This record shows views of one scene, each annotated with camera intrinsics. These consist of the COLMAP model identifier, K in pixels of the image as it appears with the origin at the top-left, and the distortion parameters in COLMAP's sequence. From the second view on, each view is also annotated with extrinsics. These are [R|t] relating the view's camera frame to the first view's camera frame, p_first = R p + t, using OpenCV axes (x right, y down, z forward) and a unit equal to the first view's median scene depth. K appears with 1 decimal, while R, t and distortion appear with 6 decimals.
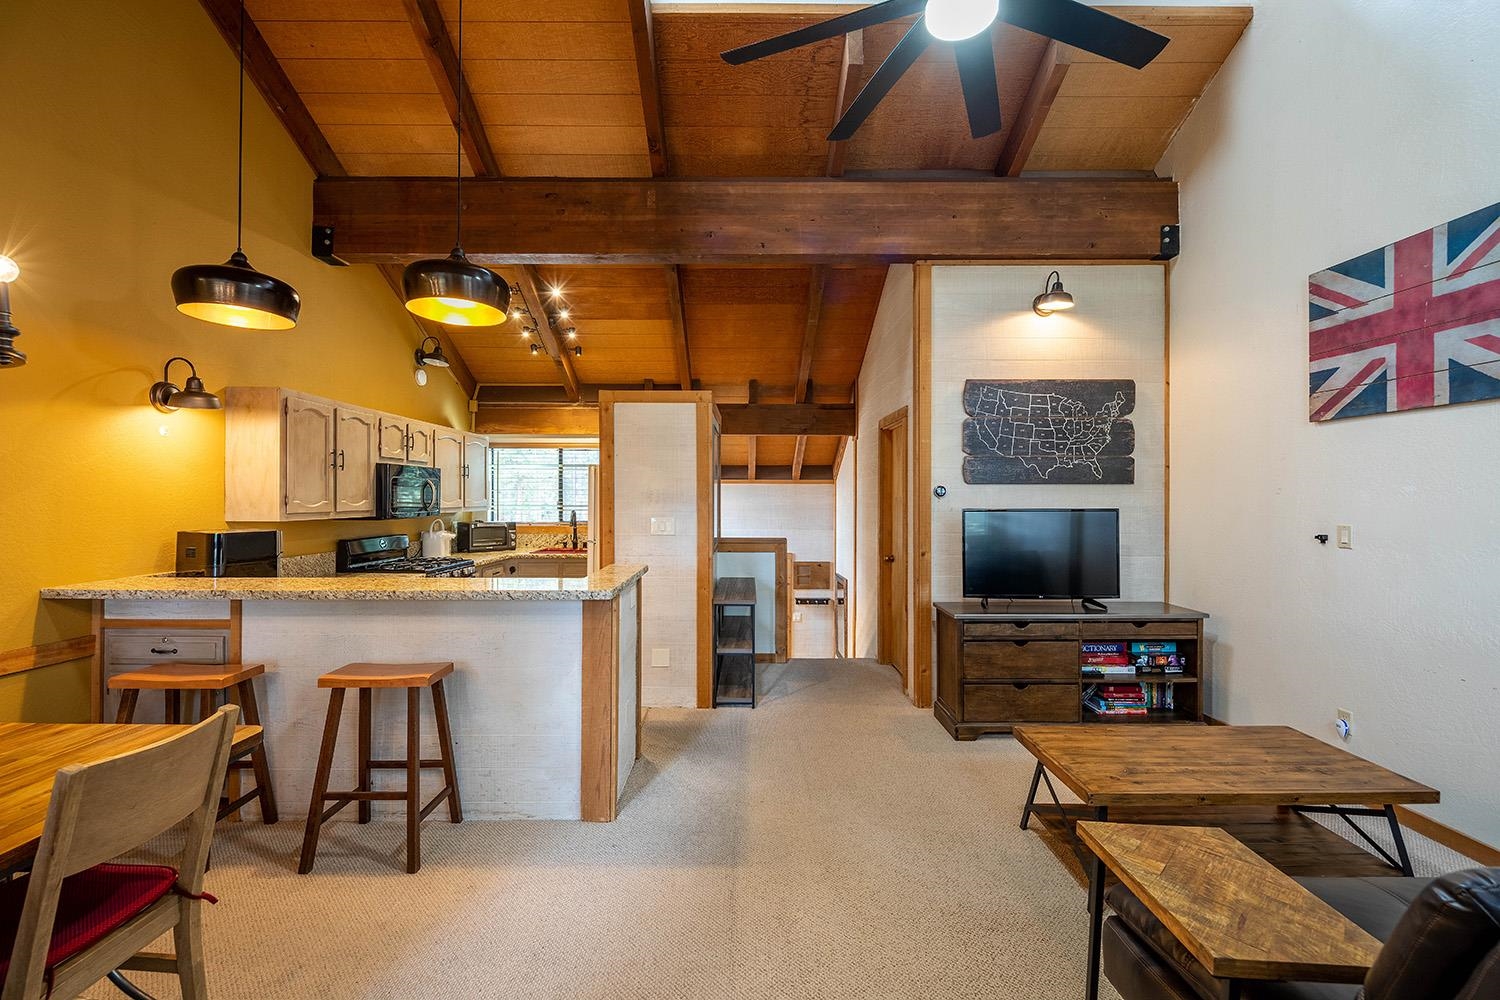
lens RADIAL K [[605.3, 0, 747.8], [0, 605.3, 498.2], [0, 0, 1]] dist [0.010452, -0.006630]
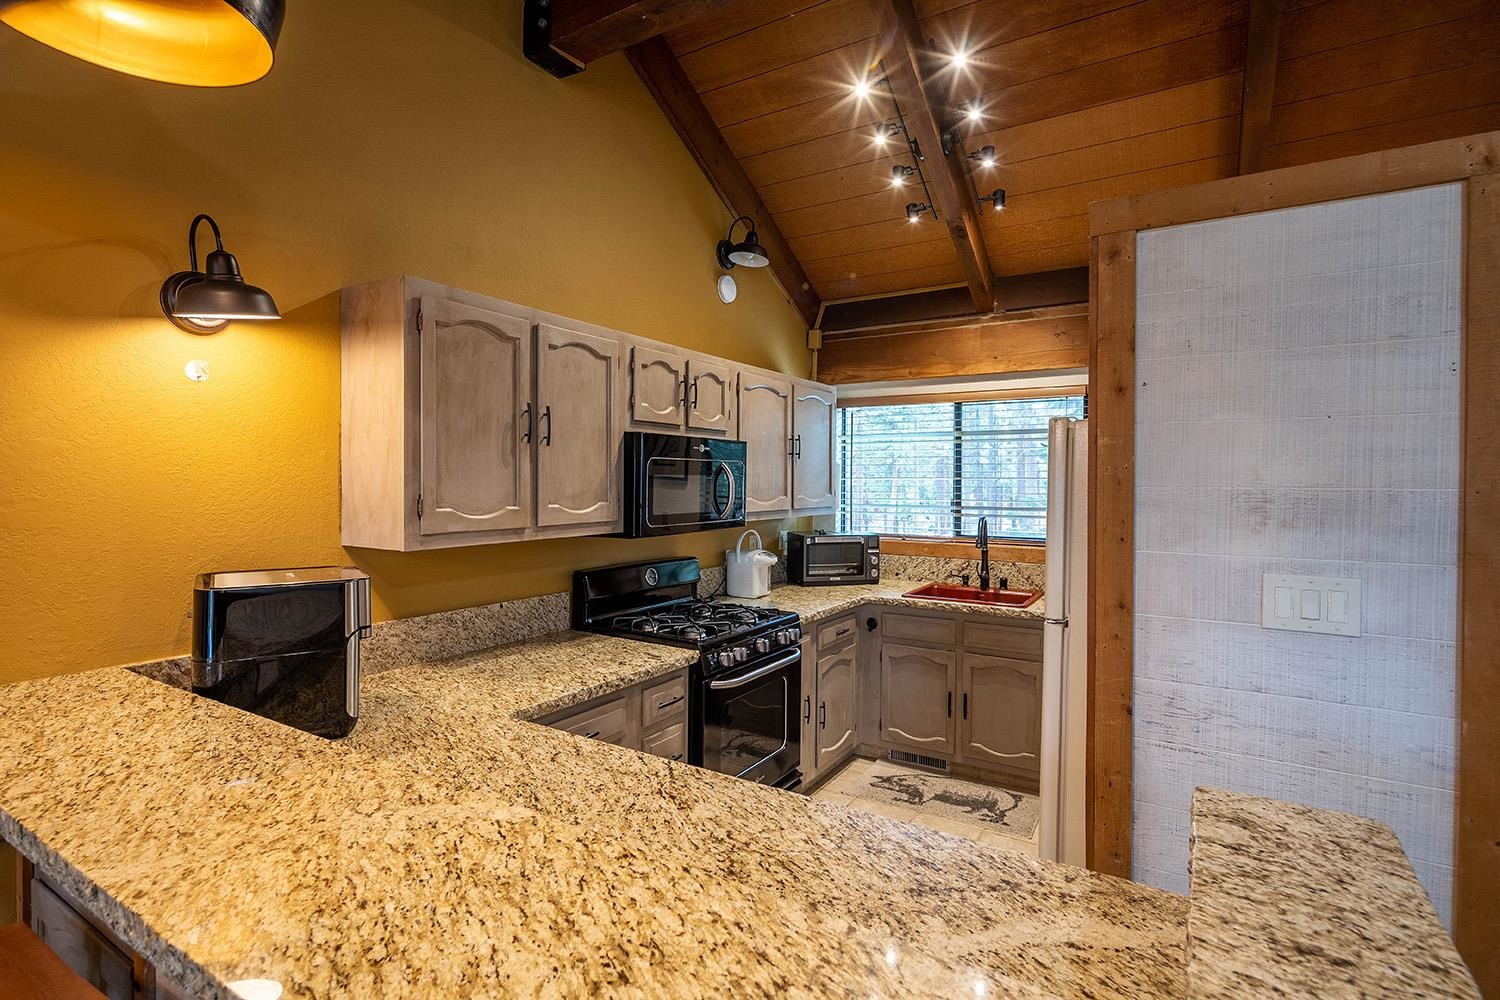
lens RADIAL K [[733.6, 0, 744.1], [0, 733.6, 491.8], [0, 0, 1]] dist [0.002371, -0.000220]
pose [[0.845387, 0.010274, -0.534055, -0.188594], [-0.003496, 0.999900, 0.013702, -0.015333], [0.534142, -0.009716, 0.845339, 0.539009]]
